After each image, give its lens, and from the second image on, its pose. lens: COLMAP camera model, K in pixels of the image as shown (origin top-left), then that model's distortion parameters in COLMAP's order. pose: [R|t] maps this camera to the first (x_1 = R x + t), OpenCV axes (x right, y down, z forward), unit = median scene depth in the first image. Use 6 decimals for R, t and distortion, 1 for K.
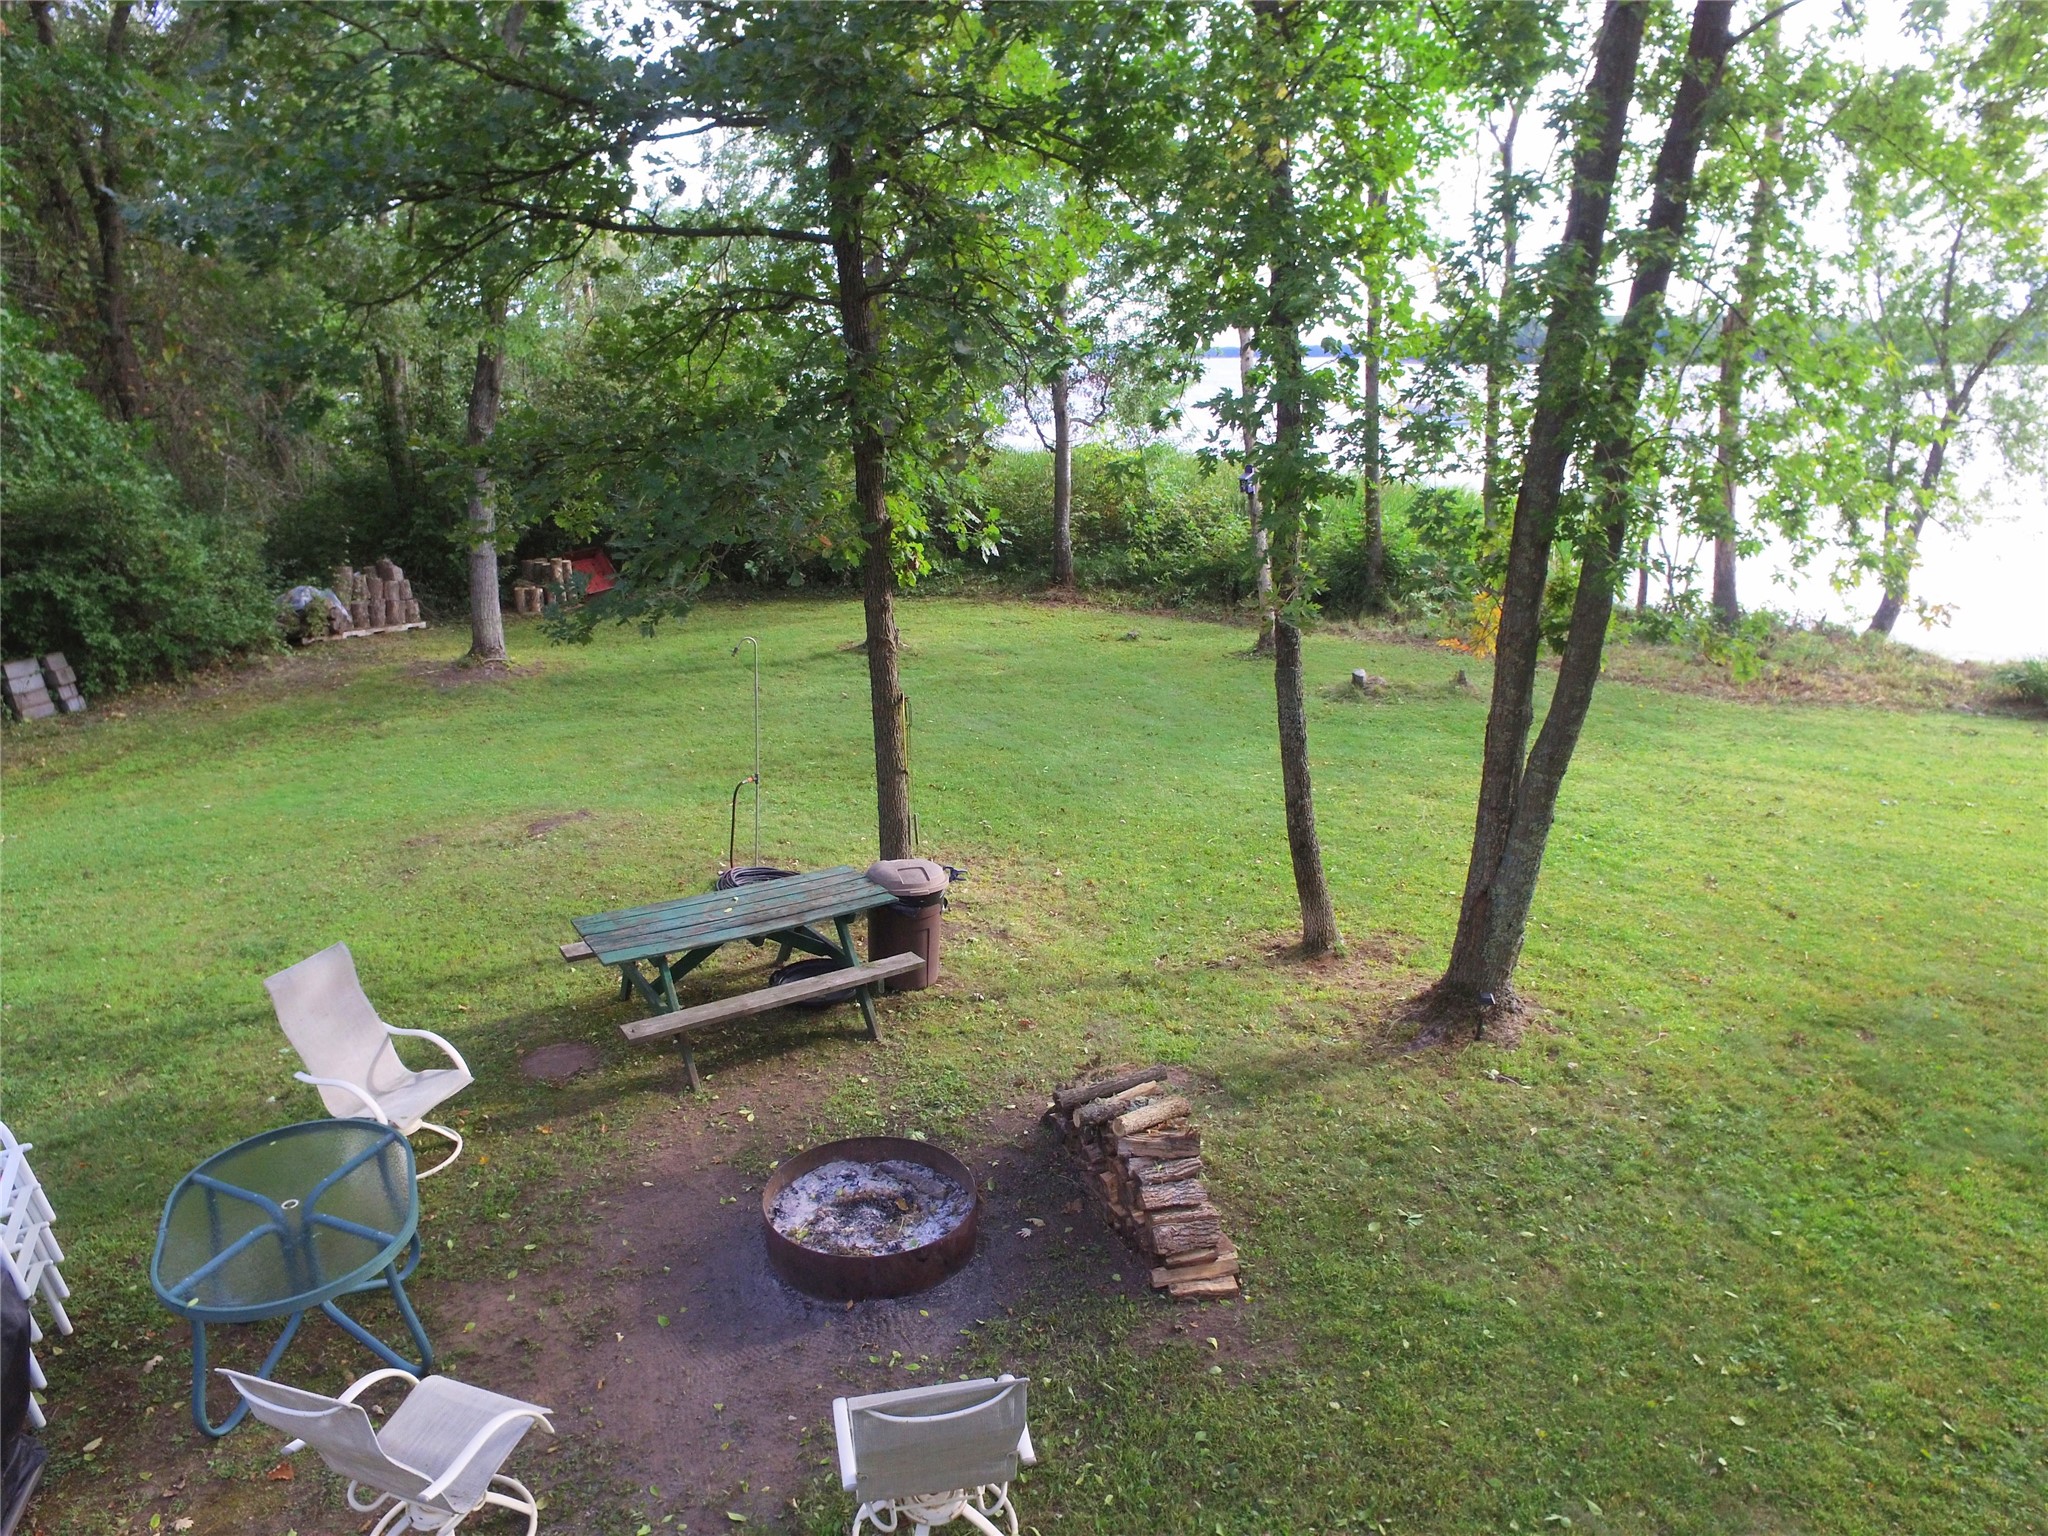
lens RADIAL K [[1515.7, 0, 954.6], [0, 1515.7, 803.2], [0, 0, 1]] dist [-0.127157, 0.098246]
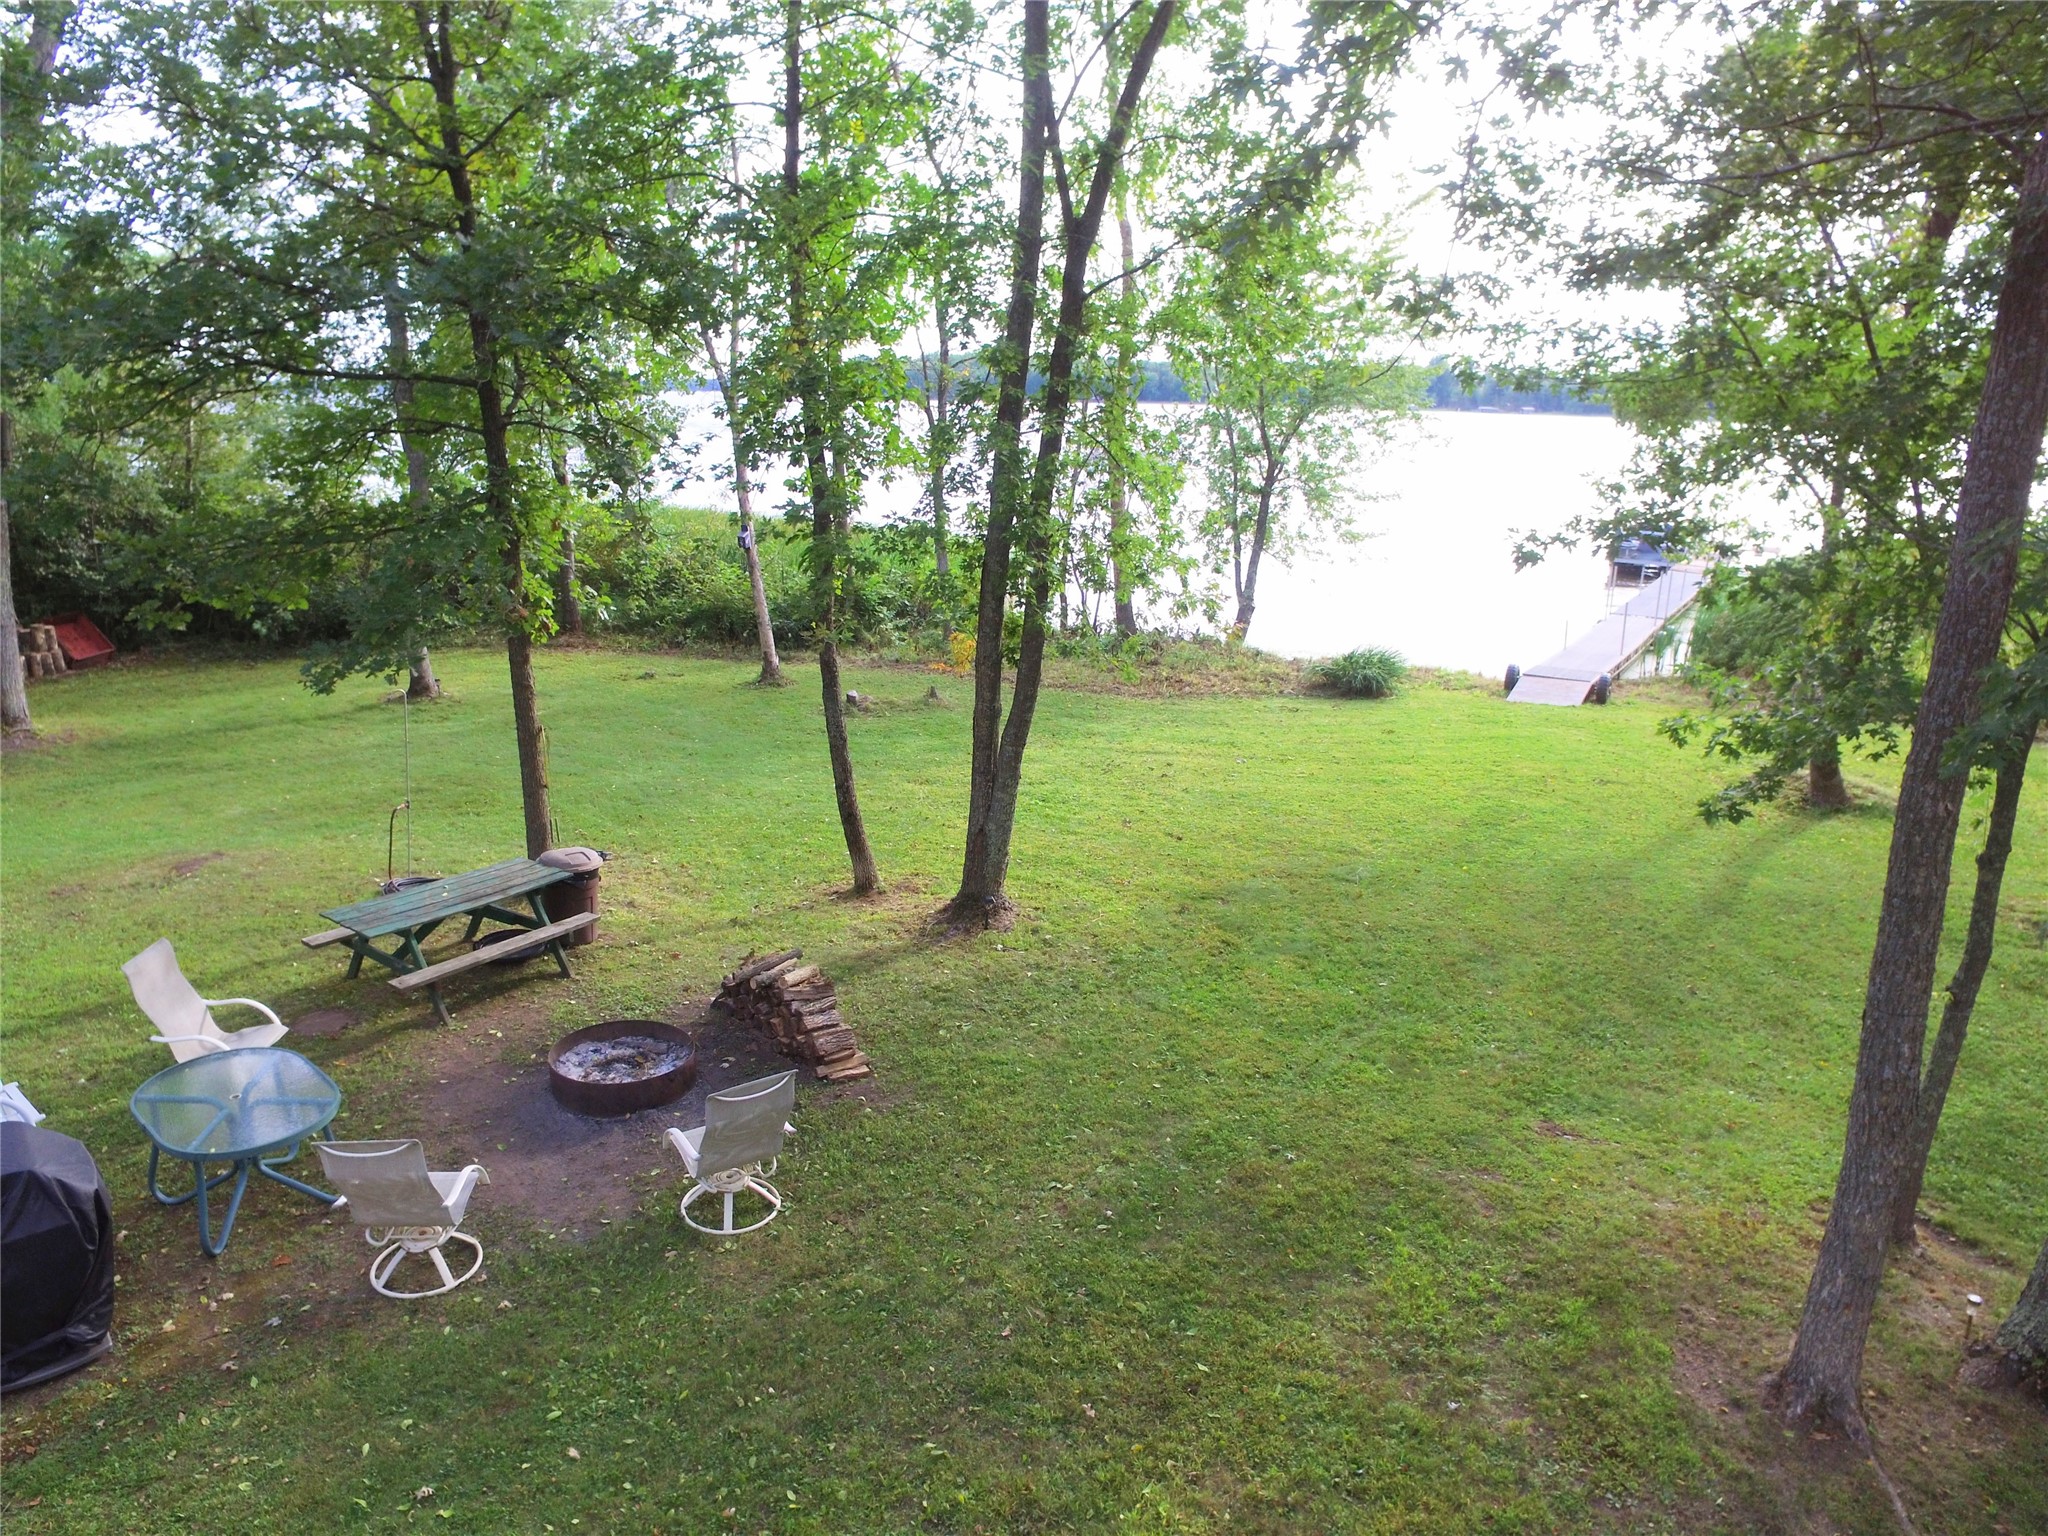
lens RADIAL K [[1515.7, 0, 1029.4], [0, 1515.7, 776.0], [0, 0, 1]] dist [-0.127157, 0.098246]
pose [[0.917232, -0.073236, 0.391564, -0.177707], [0.088663, 0.995831, -0.021436, 0.040015], [-0.388362, 0.054379, 0.919901, -0.387742]]
